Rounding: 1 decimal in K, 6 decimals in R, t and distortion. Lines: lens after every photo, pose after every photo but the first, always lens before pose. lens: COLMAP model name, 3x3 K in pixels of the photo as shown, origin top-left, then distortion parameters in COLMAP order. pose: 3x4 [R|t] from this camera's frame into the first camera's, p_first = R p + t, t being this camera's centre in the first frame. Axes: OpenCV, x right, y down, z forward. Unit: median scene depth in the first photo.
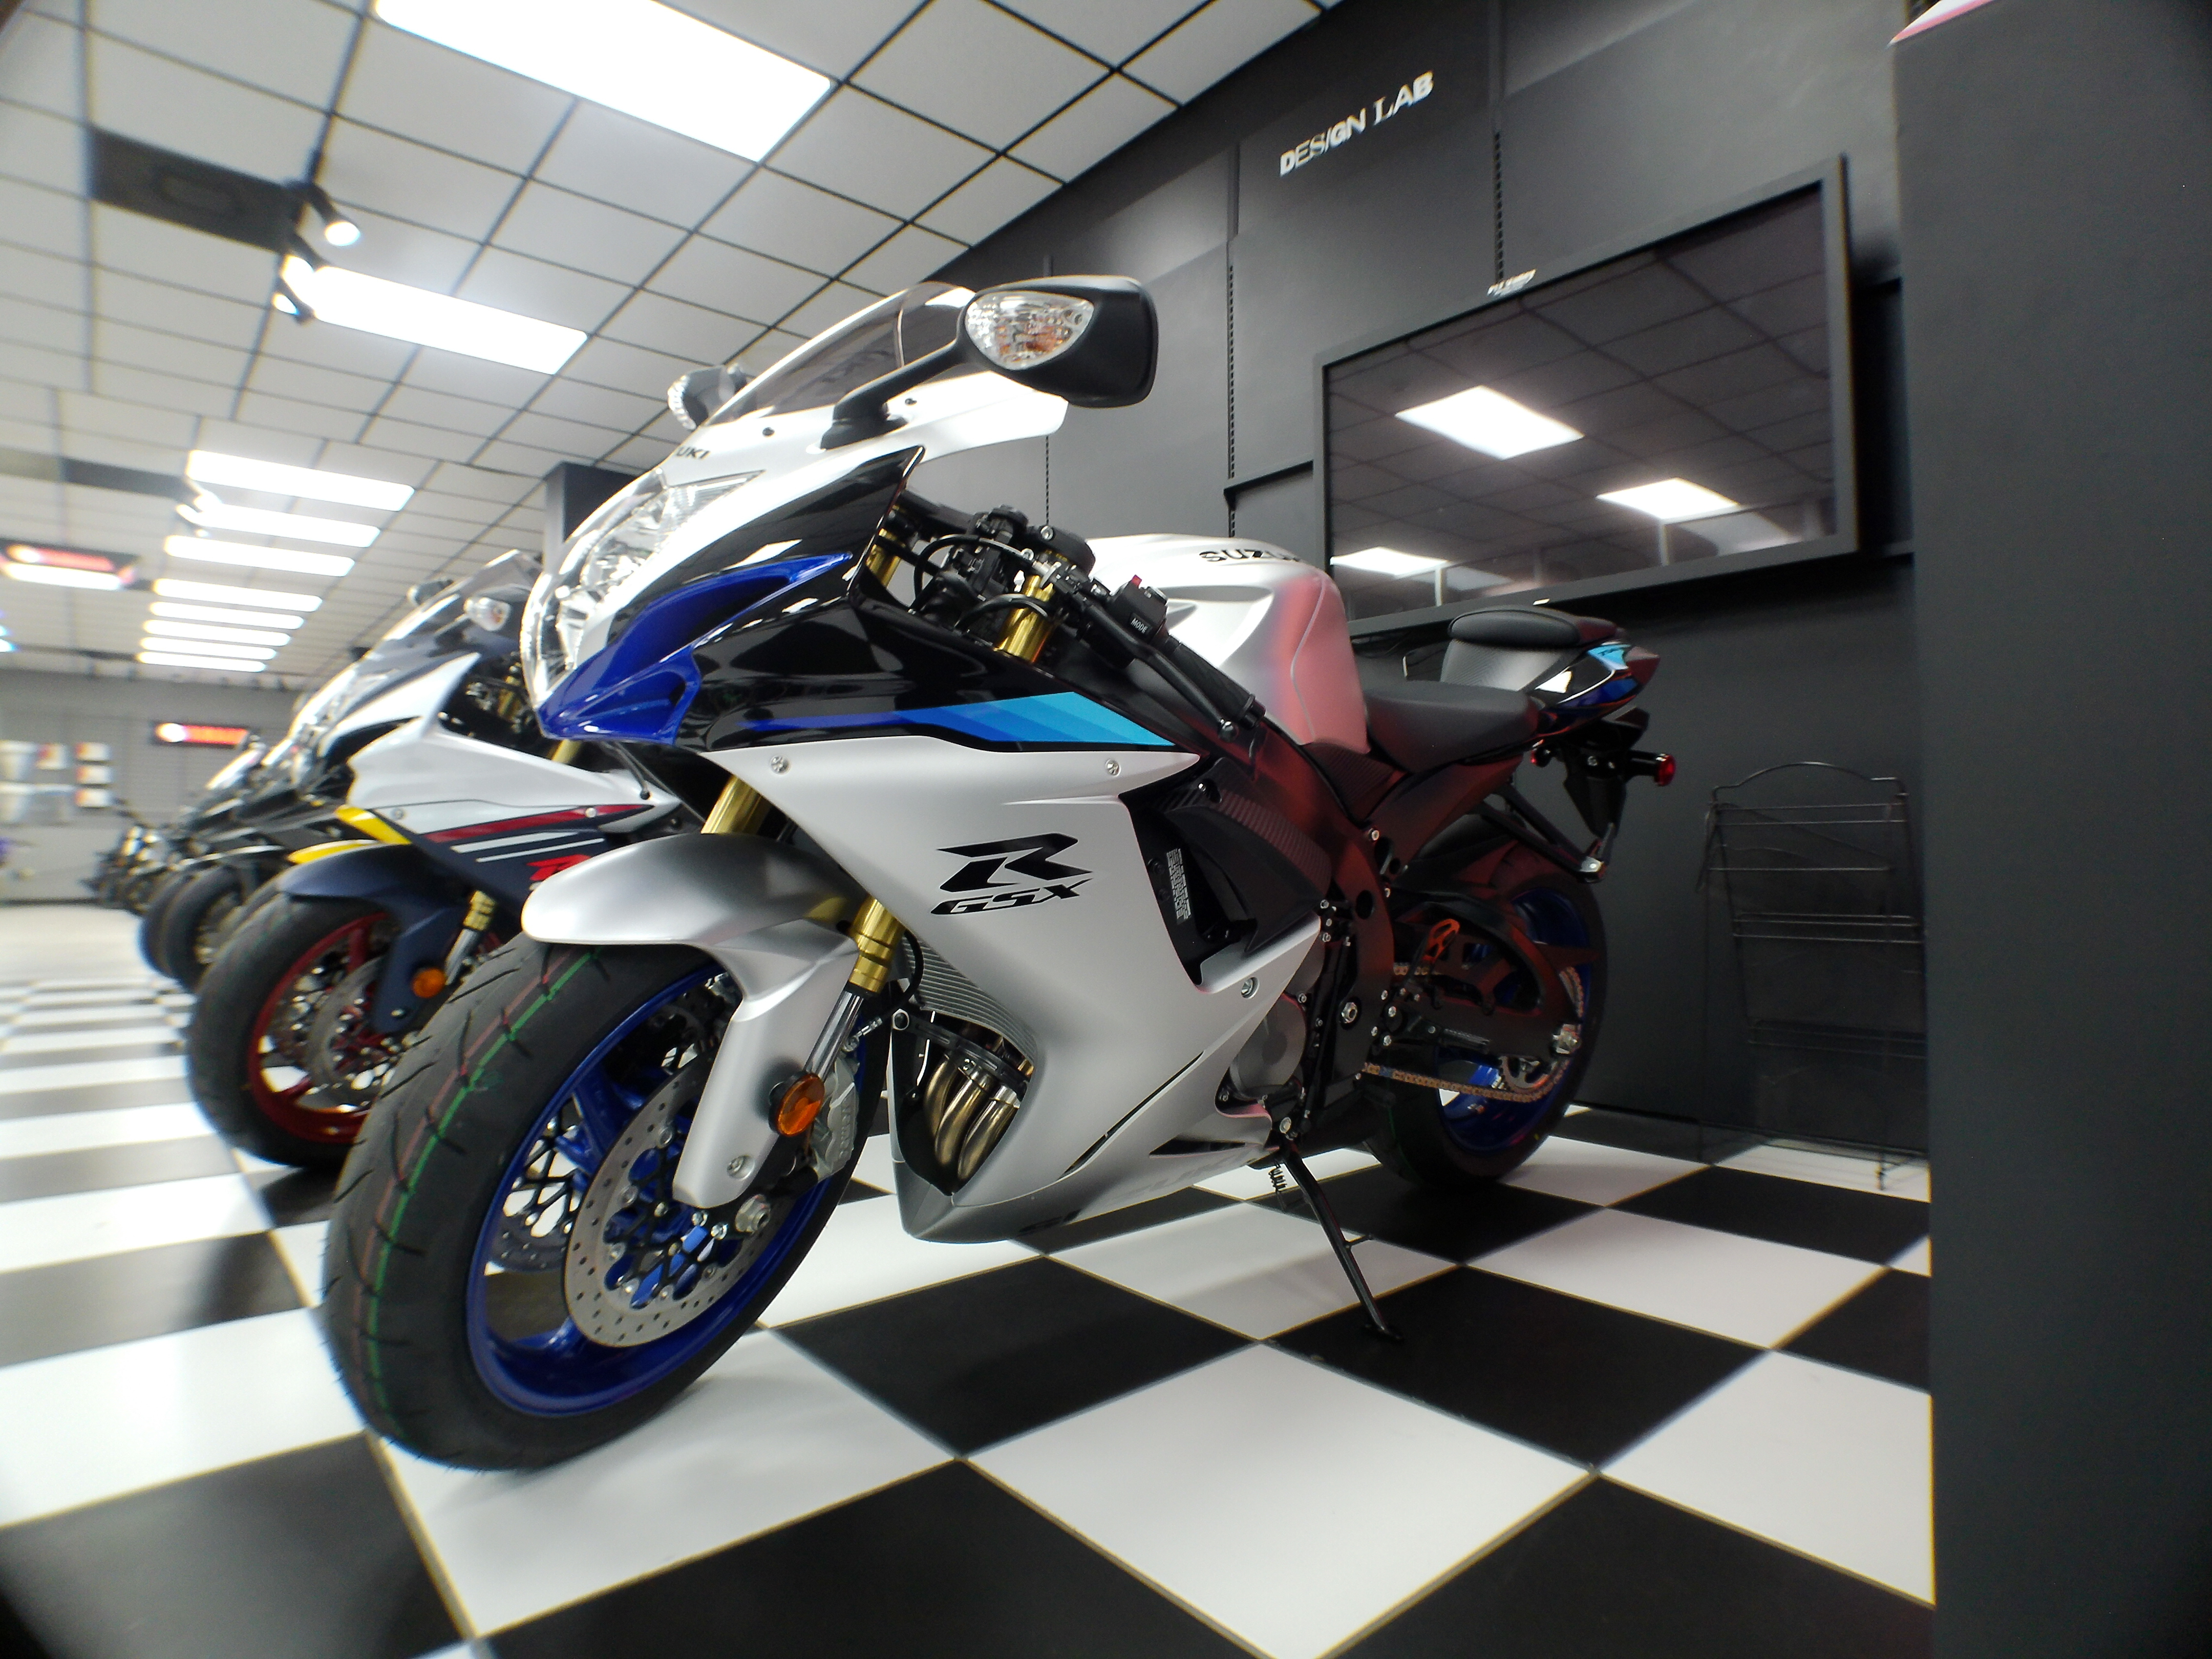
lens RADIAL K [[1210.8, 0, 1106.3], [0, 1210.8, 830.4], [0, 0, 1]] dist [-0.049035, 0.020144]
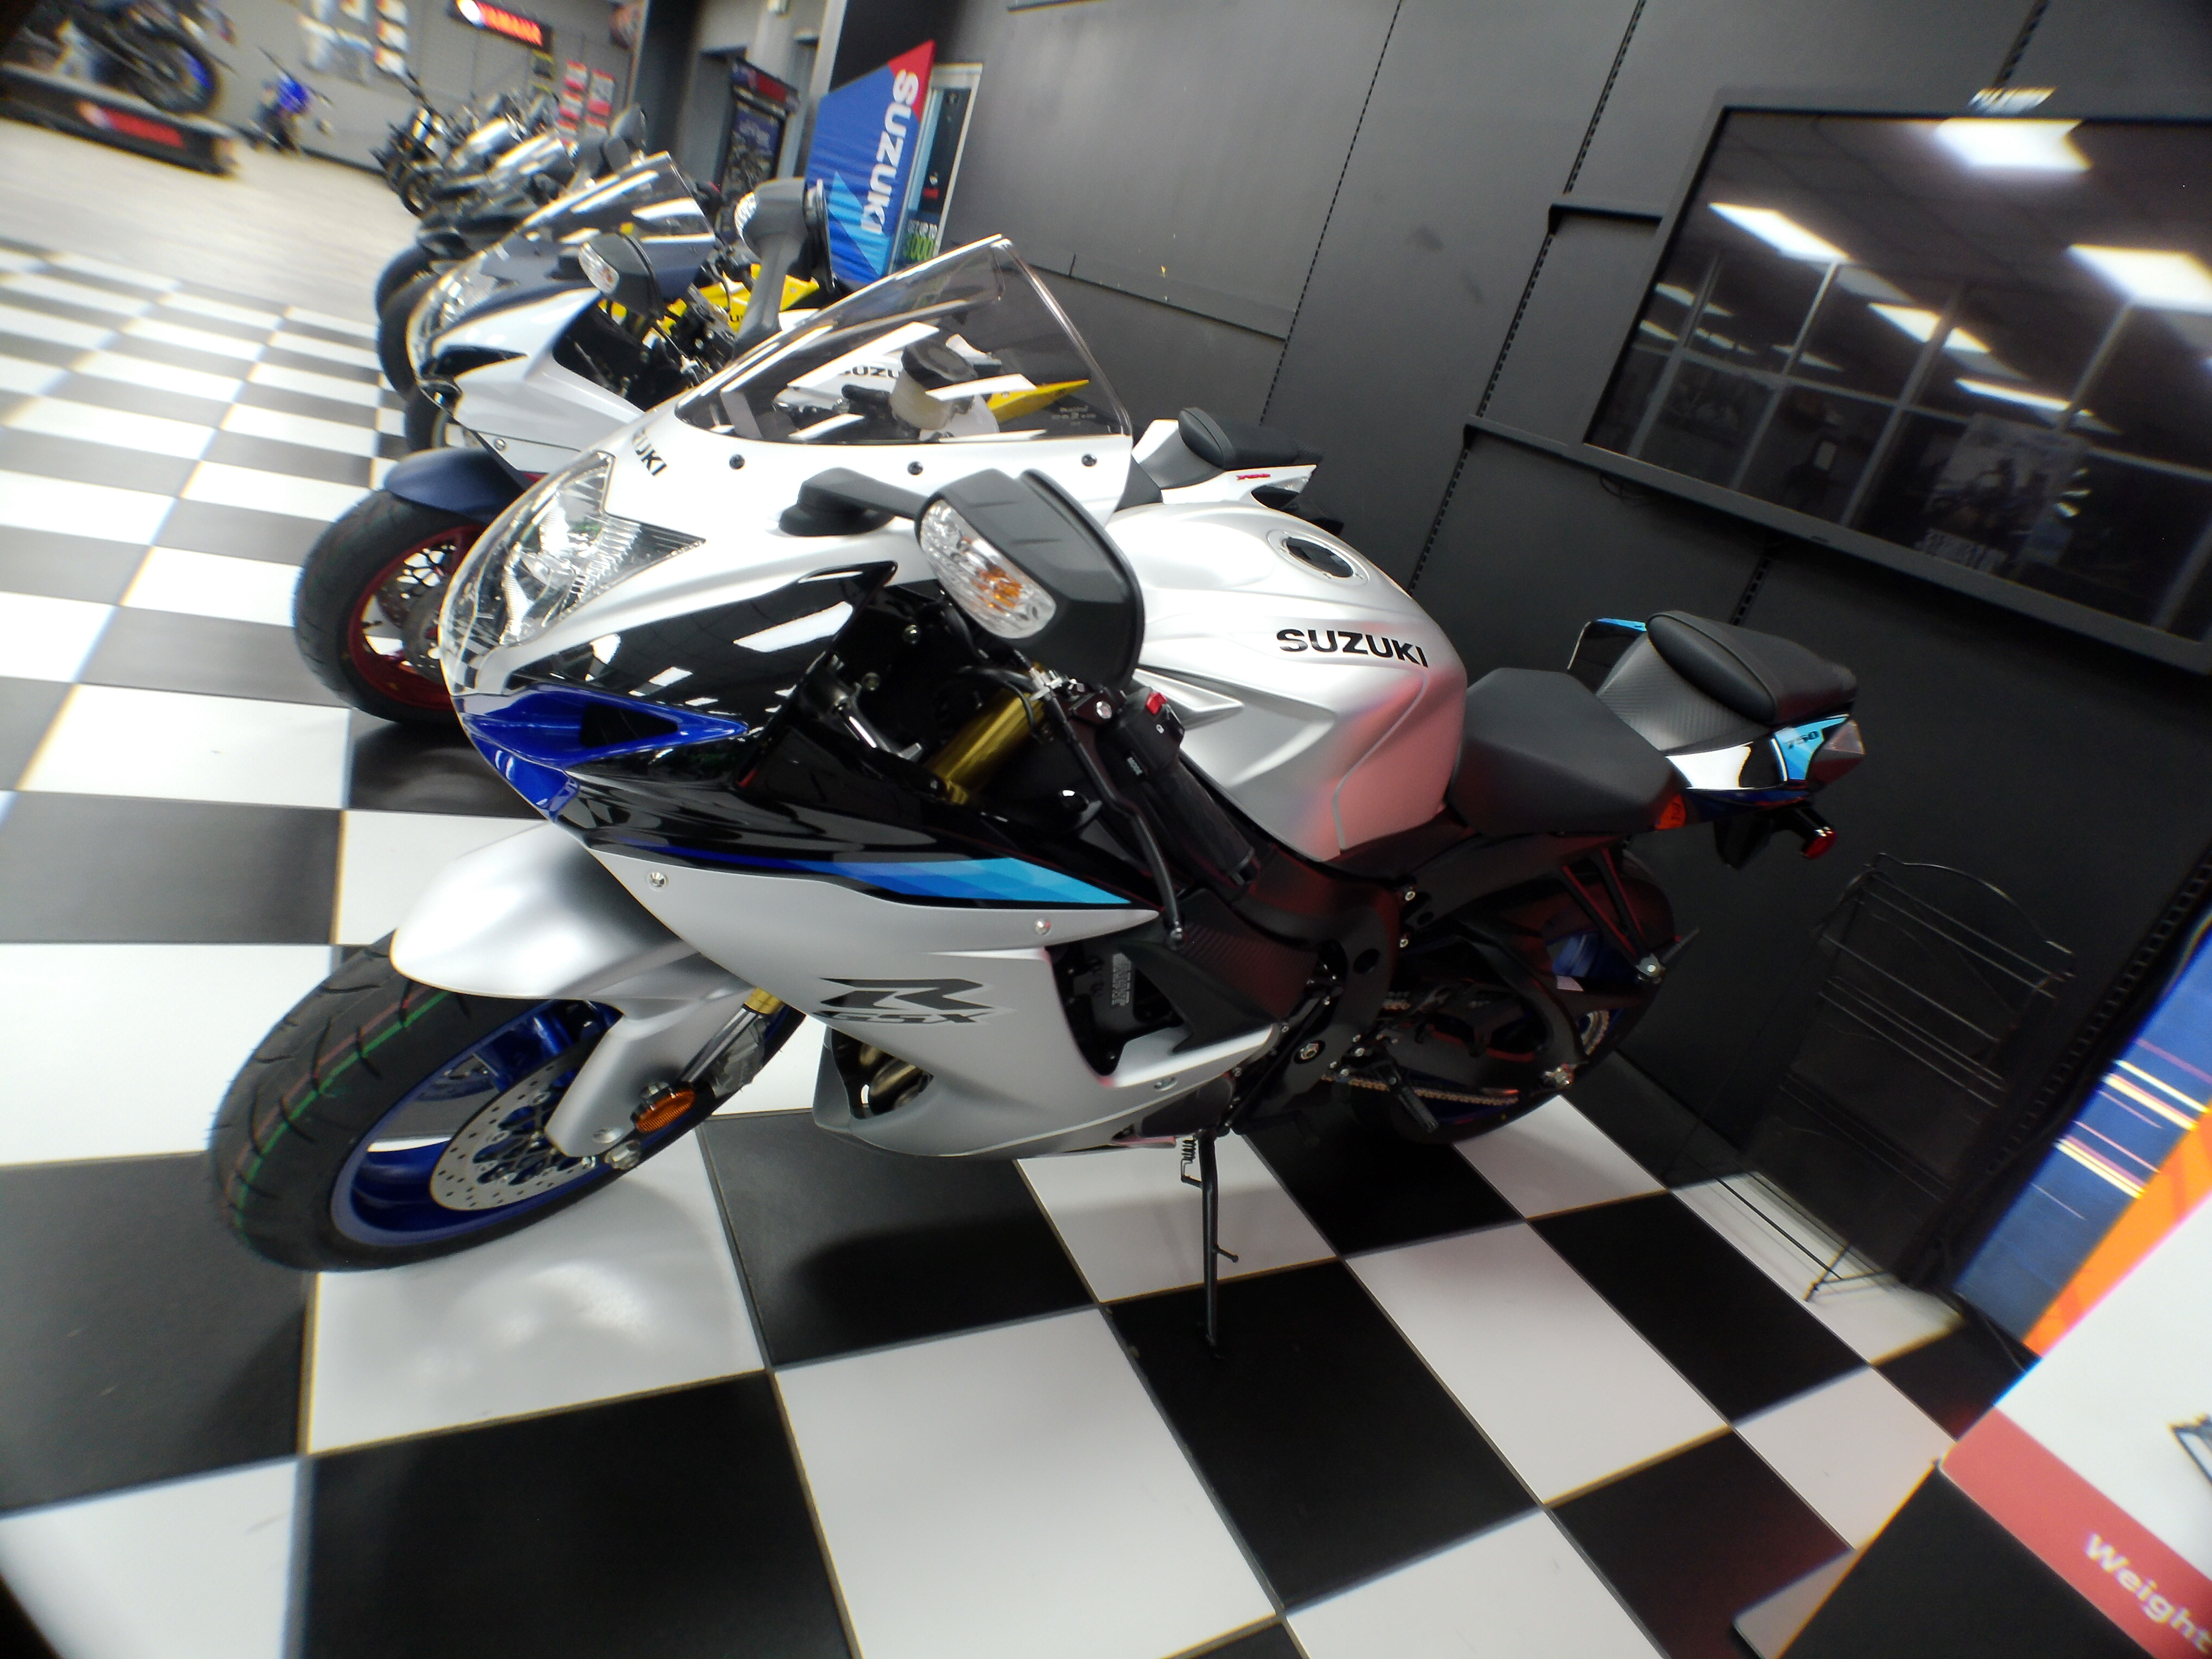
lens RADIAL K [[1194.8, 0, 1110.5], [0, 1194.8, 835.7], [0, 0, 1]] dist [-0.033408, 0.001943]
pose [[0.935091, 0.345382, -0.079478, 0.067679], [-0.288490, 0.872041, 0.395371, -0.323605], [0.205862, -0.346779, 0.915076, 0.148917]]
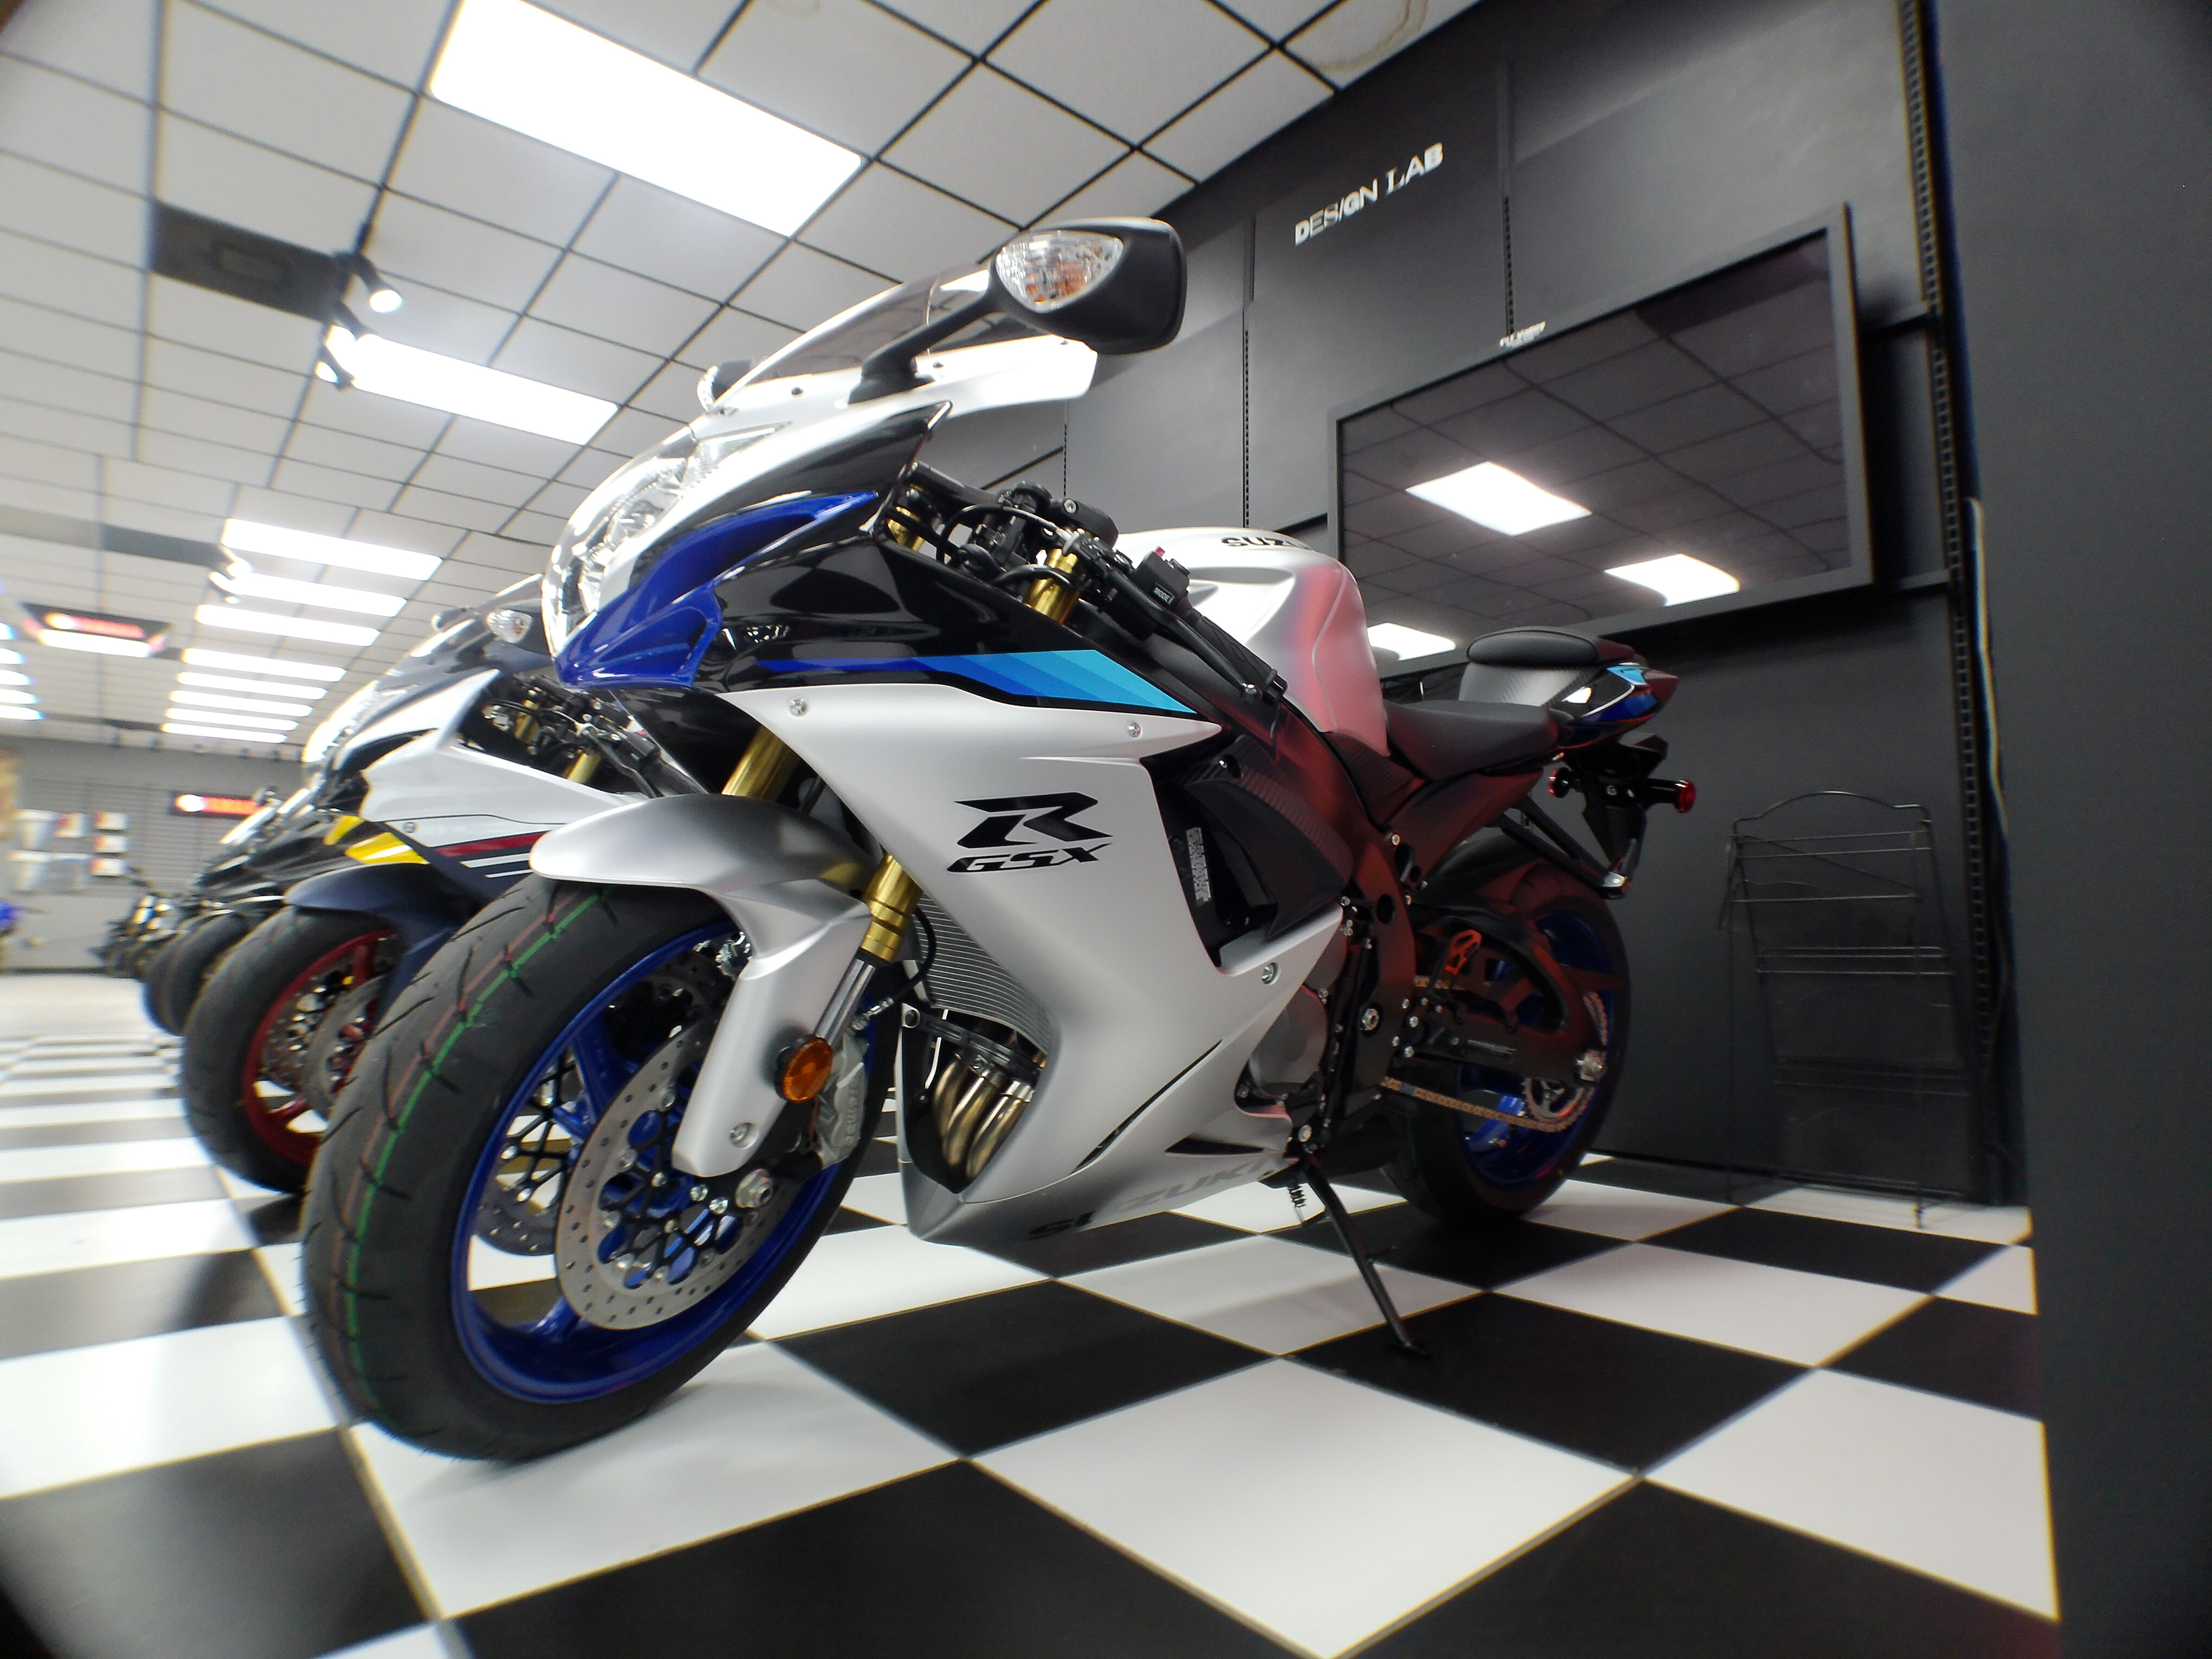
lens RADIAL K [[1207.5, 0, 1109.5], [0, 1207.5, 822.6], [0, 0, 1]] dist [-0.044248, 0.015569]
pose [[0.999911, 0.011998, -0.005886, -0.005551], [-0.012405, 0.997108, -0.074983, 0.065328], [0.004969, 0.075050, 0.997167, 0.015680]]
